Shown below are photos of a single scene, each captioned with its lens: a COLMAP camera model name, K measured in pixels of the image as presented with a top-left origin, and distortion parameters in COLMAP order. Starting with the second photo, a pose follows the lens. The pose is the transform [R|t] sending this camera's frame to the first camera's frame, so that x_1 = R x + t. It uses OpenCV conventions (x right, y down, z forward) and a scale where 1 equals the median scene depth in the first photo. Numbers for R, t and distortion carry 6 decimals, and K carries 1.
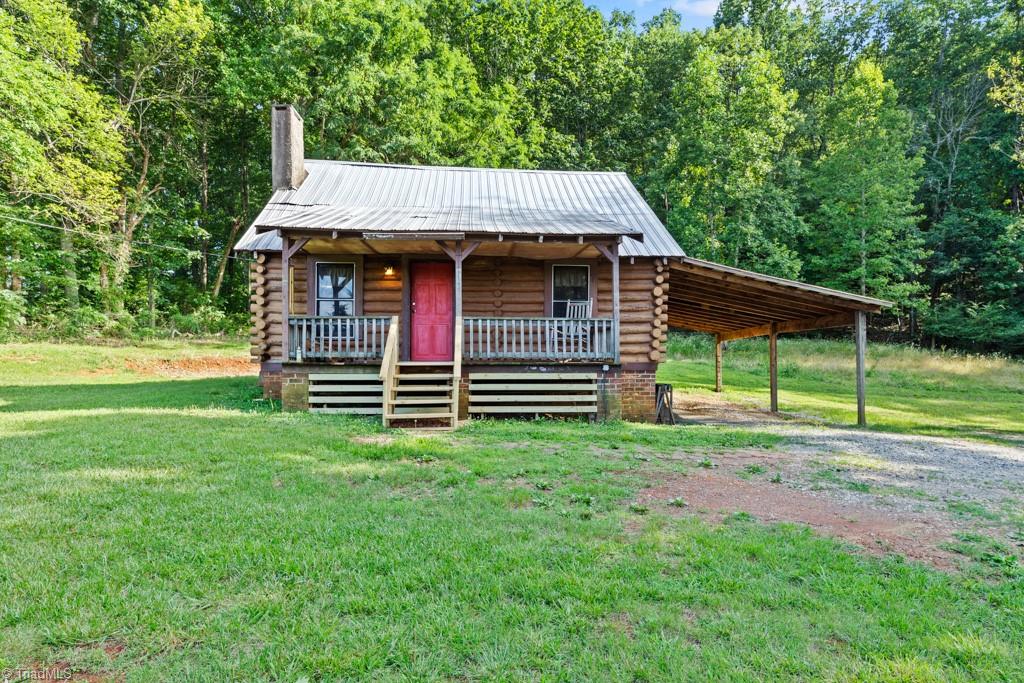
lens RADIAL K [[635.0, 0, 512.1], [0, 635.0, 359.6], [0, 0, 1]] dist [0.005220, -0.001488]
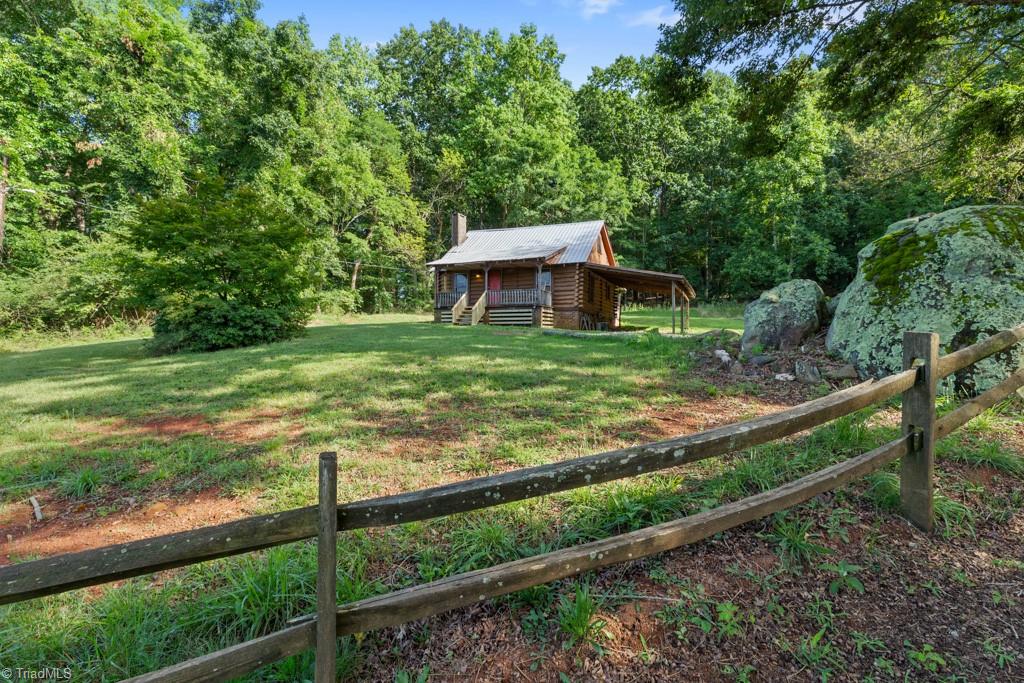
lens RADIAL K [[463.0, 0, 512.3], [0, 463.0, 335.0], [0, 0, 1]] dist [0.006231, 0.000024]
pose [[0.897545, -0.005824, -0.440884, 0.576301], [0.006719, 0.999977, 0.000469, 0.080106], [0.440871, -0.003383, 0.897564, -0.502649]]
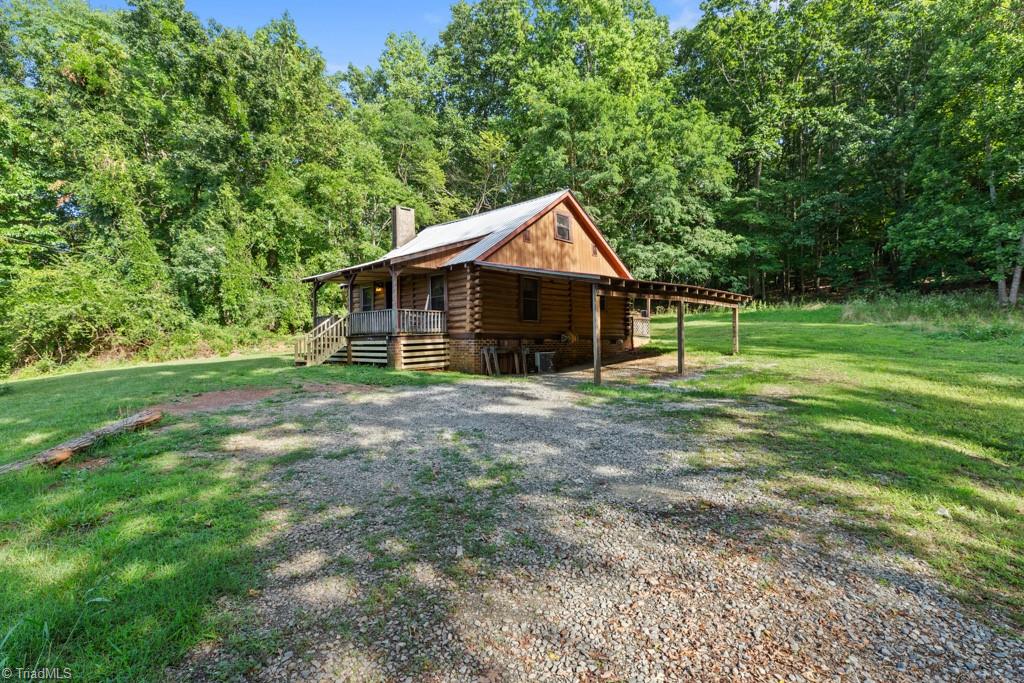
lens RADIAL K [[463.0, 0, 511.7], [0, 463.0, 342.3], [0, 0, 1]] dist [0.006231, 0.000024]
pose [[0.664932, -0.005822, -0.746881, 0.831209], [0.027762, 0.999471, 0.016925, 0.008543], [0.746387, -0.031989, 0.664742, 0.250171]]
